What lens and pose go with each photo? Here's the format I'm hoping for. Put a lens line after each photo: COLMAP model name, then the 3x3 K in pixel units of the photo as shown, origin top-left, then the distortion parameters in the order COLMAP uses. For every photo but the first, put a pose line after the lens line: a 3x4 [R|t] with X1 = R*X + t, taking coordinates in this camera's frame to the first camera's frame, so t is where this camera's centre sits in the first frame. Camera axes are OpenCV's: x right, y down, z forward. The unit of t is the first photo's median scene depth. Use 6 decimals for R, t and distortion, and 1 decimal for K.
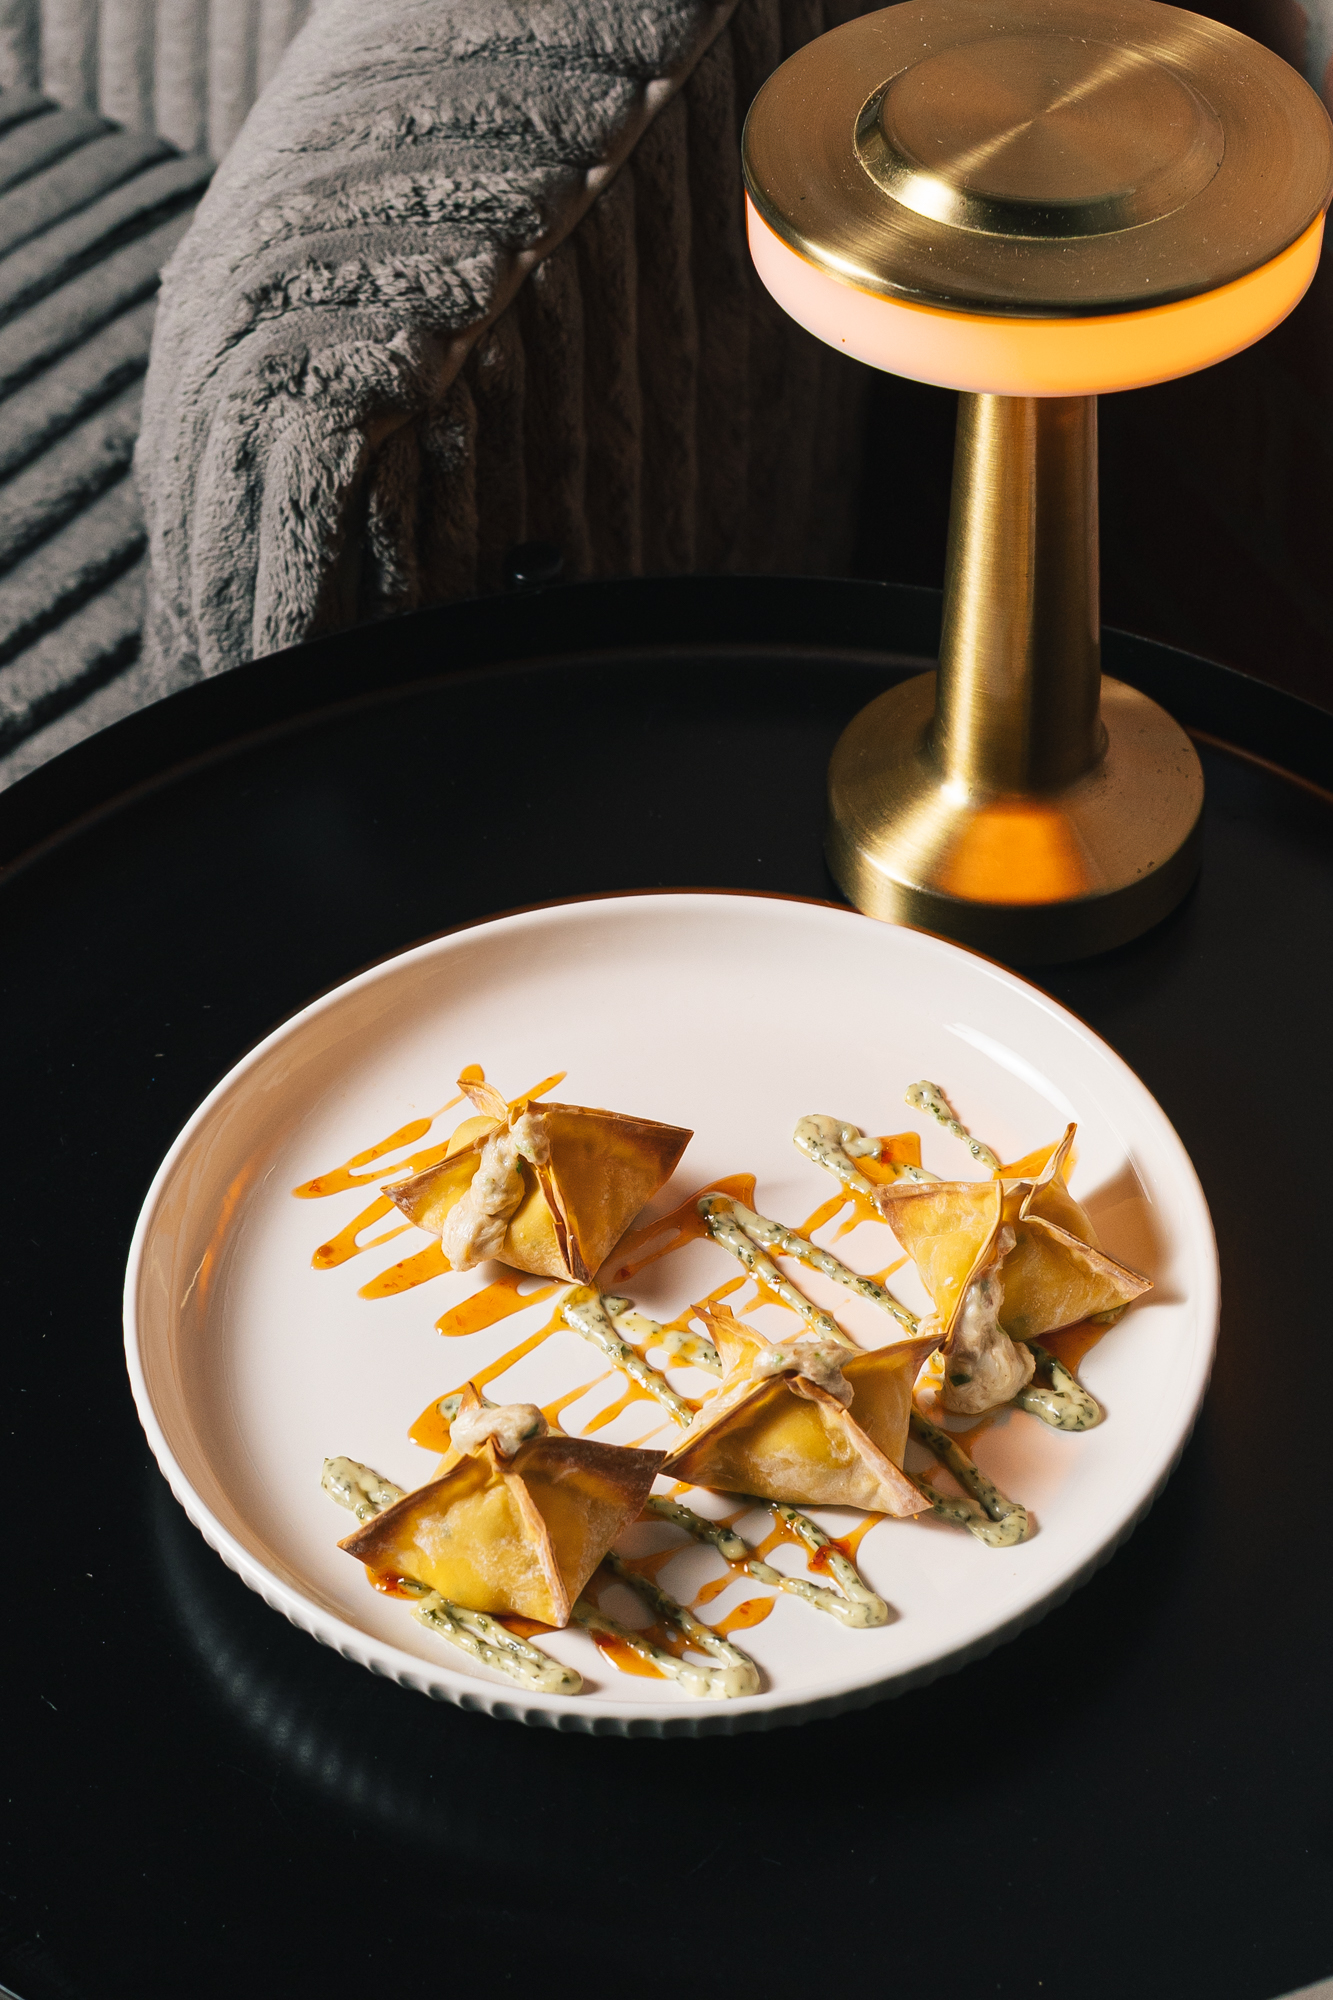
lens RADIAL K [[4284.2, 0, 598.1], [0, 4284.2, 932.6], [0, 0, 1]] dist [-0.005376, 0.000000]
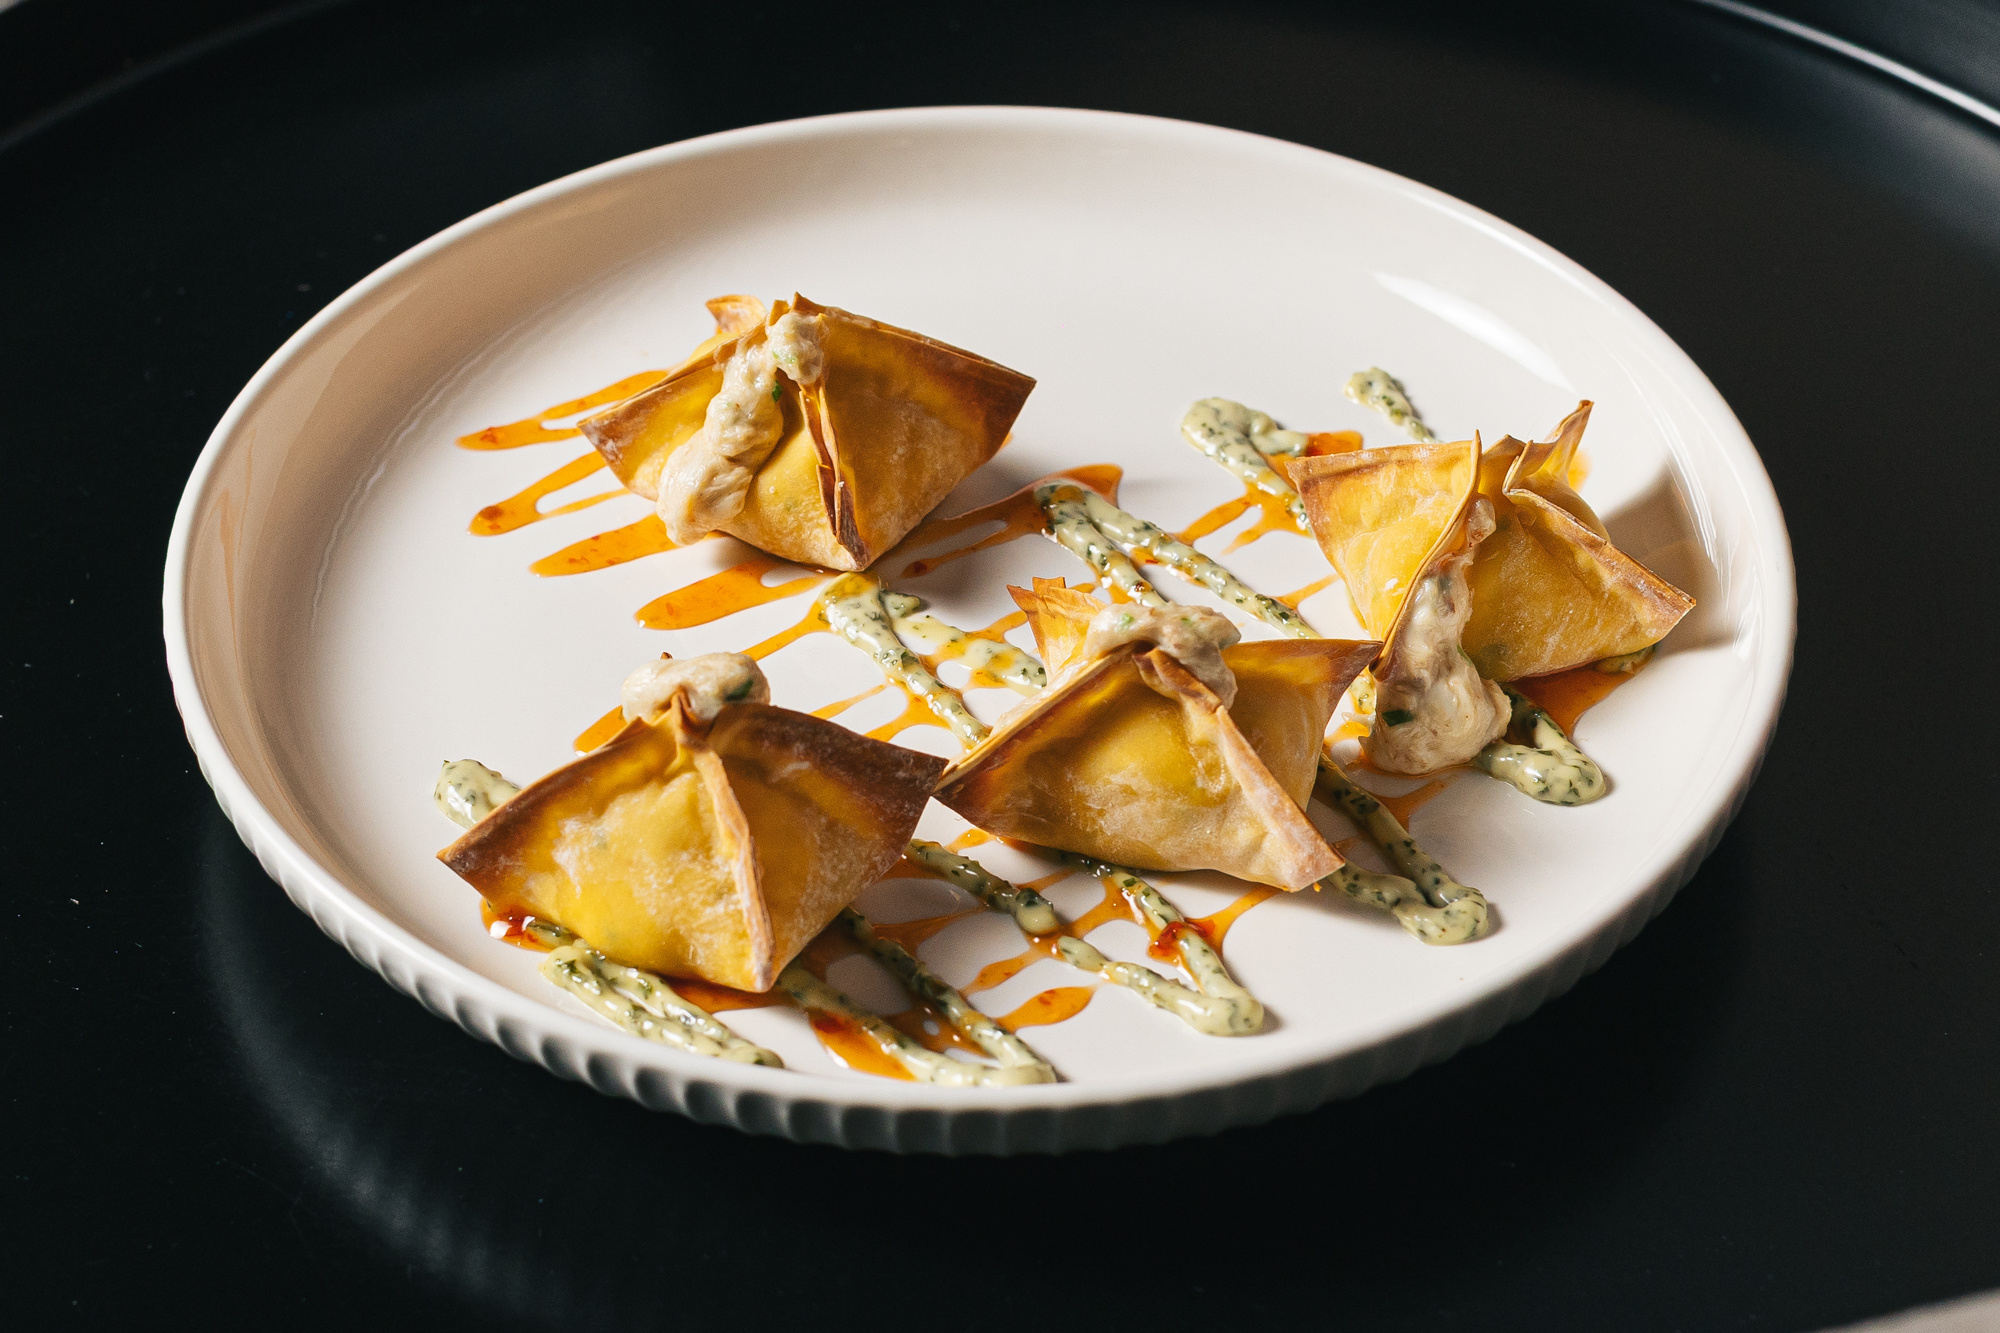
lens RADIAL K [[4254.2, 0, 1009.0], [0, 4254.2, 683.2], [0, 0, 1]] dist [0.051338, 0.000000]
pose [[0.996947, 0.076676, -0.014740, 0.032598], [-0.077557, 0.994278, -0.073458, 0.149759], [0.009023, 0.074377, 0.997189, 0.328796]]
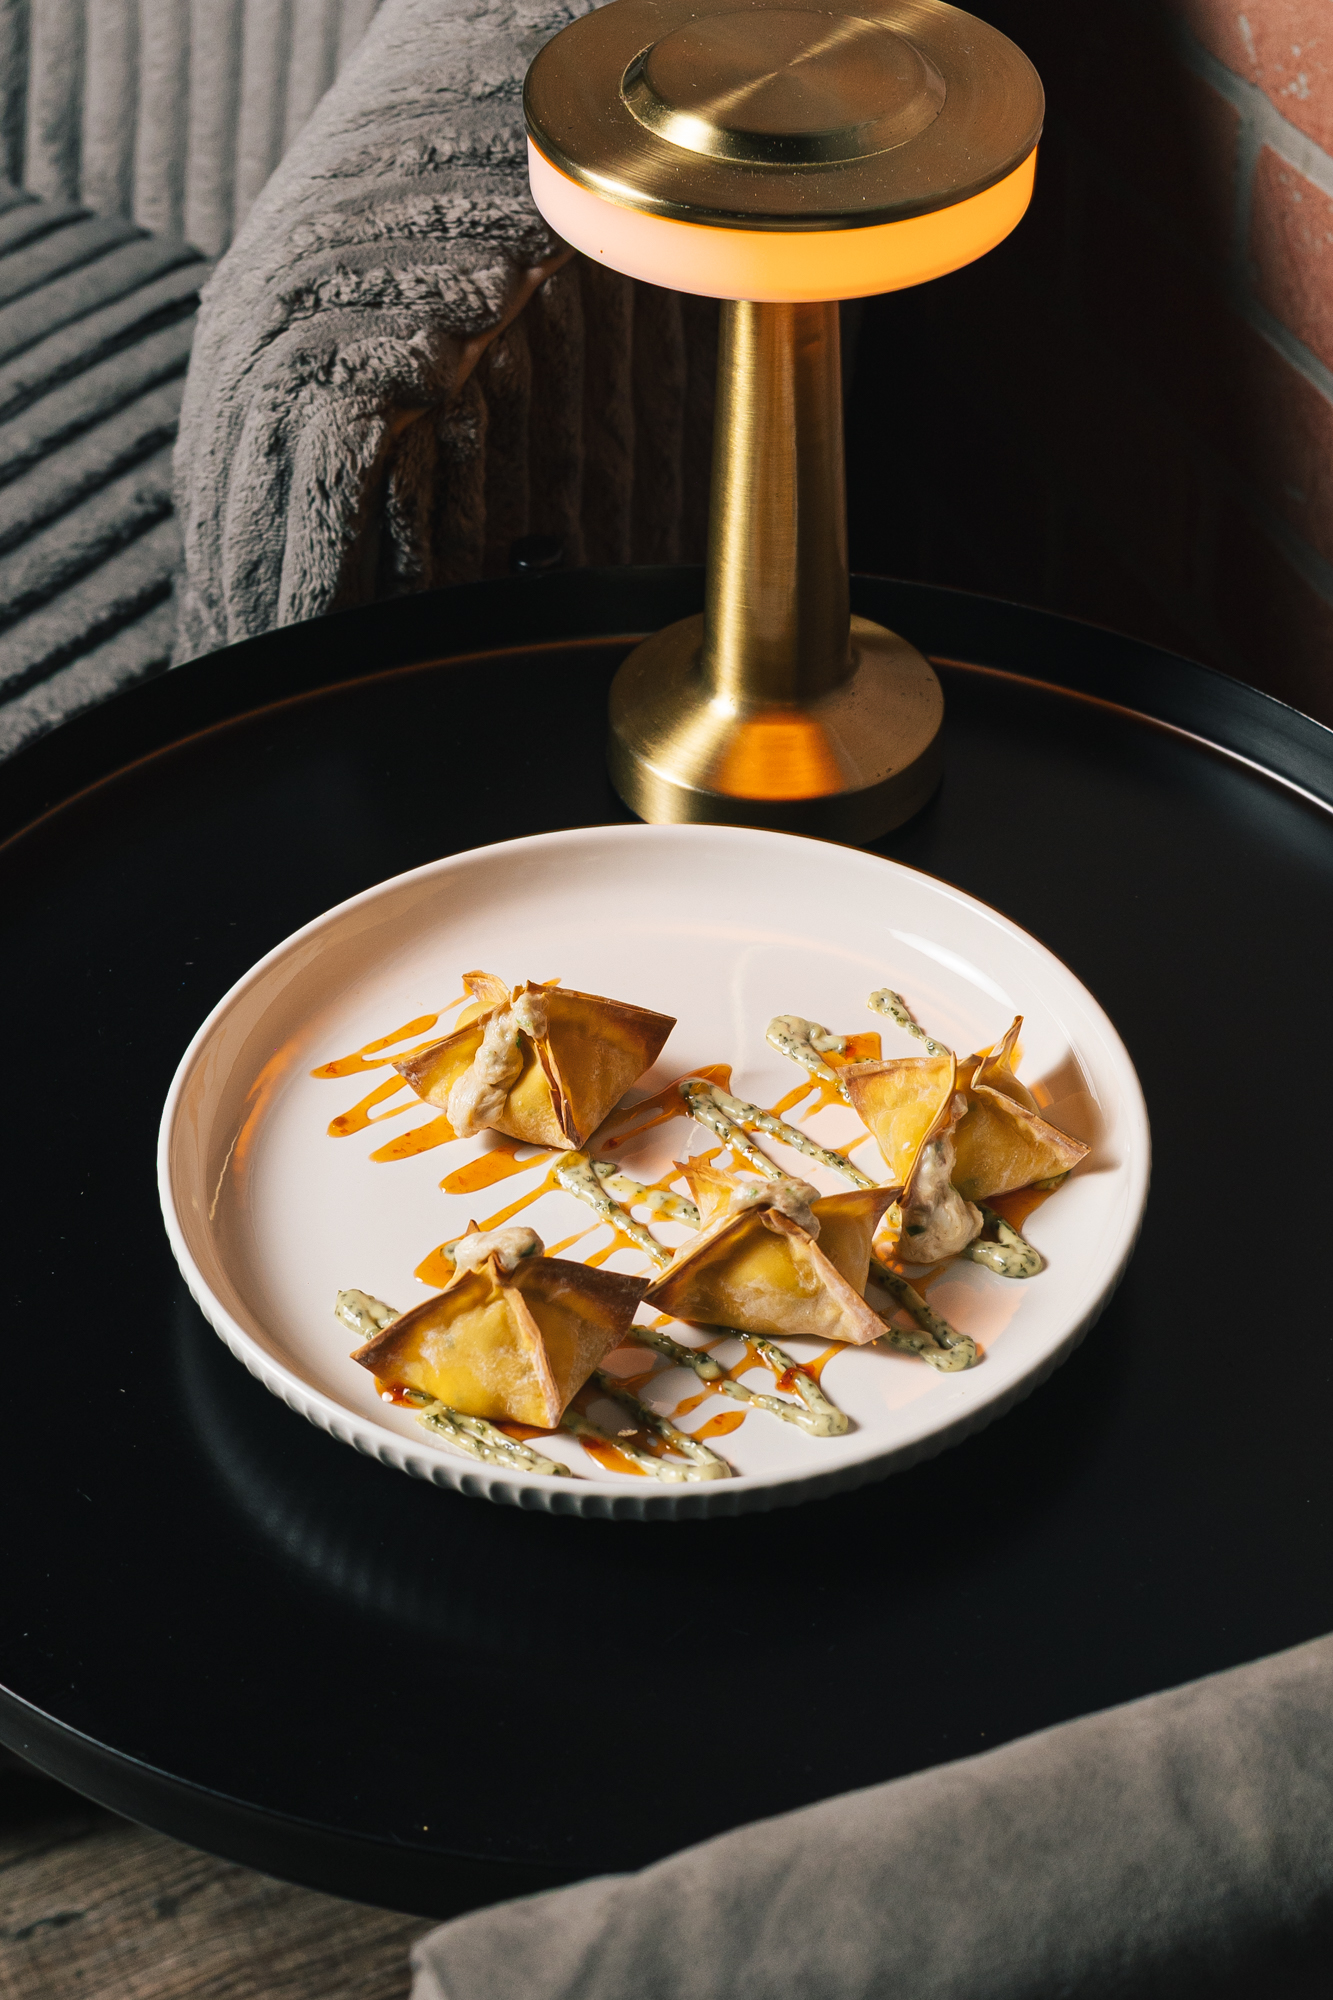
lens RADIAL K [[4064.4, 0, 658.4], [0, 4064.4, 1048.6], [0, 0, 1]] dist [0.007702, 0.000000]
pose [[0.999440, 0.019848, 0.026936, -0.010787], [-0.018653, 0.998861, -0.043920, 0.102849], [-0.027777, 0.043393, 0.998672, -0.046801]]
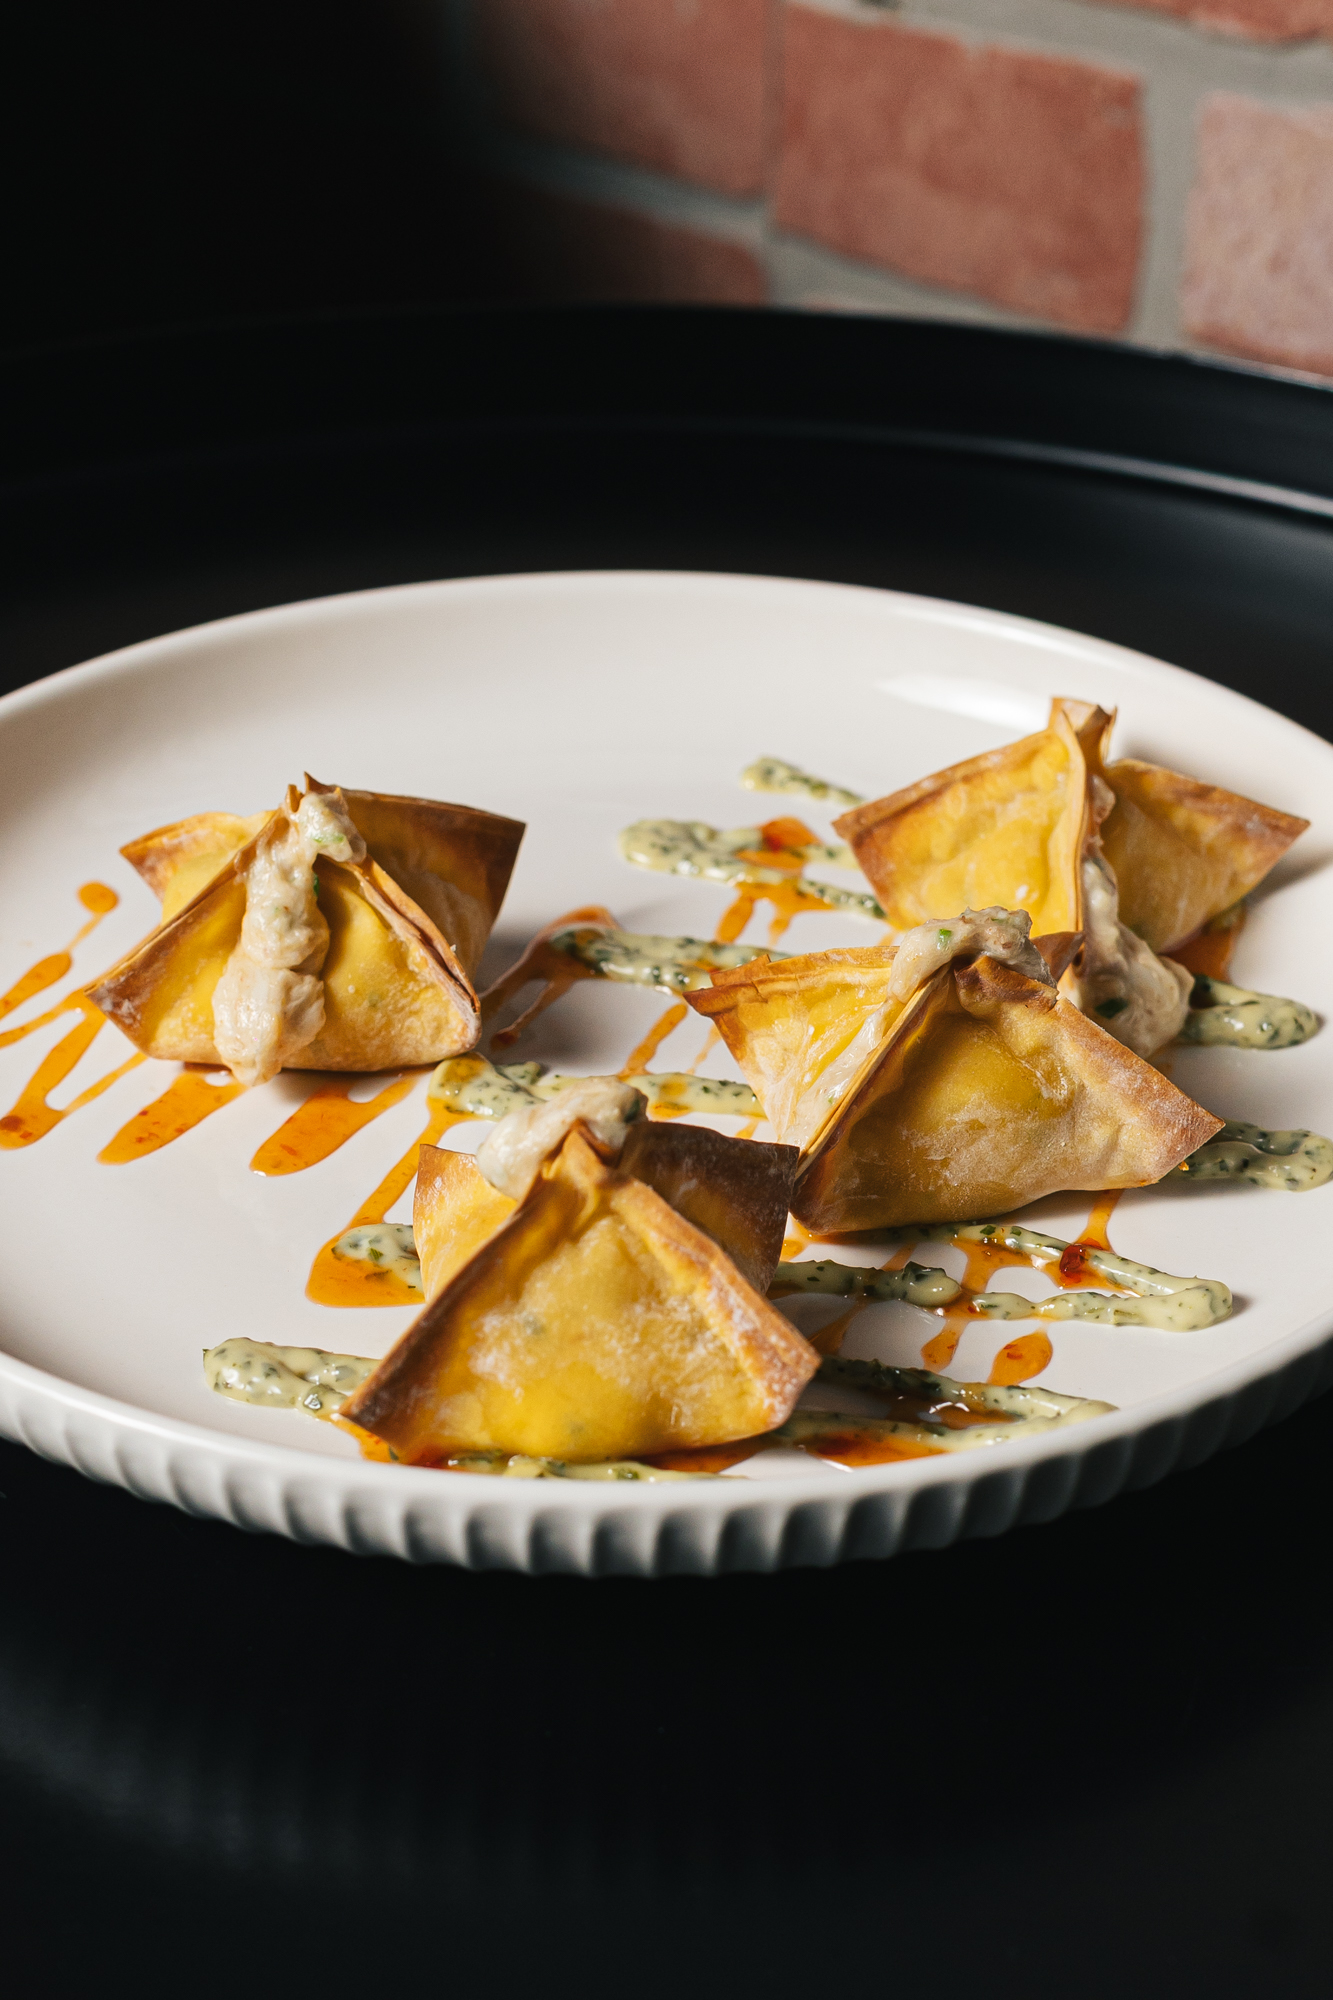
lens RADIAL K [[4116.0, 0, 652.8], [0, 4116.0, 1004.1], [0, 0, 1]] dist [0.009340, 0.000000]
pose [[0.890998, -0.187257, 0.413590, -0.221969], [0.277553, 0.945584, -0.169810, 0.184406], [-0.359286, 0.266093, 0.894488, 0.472891]]
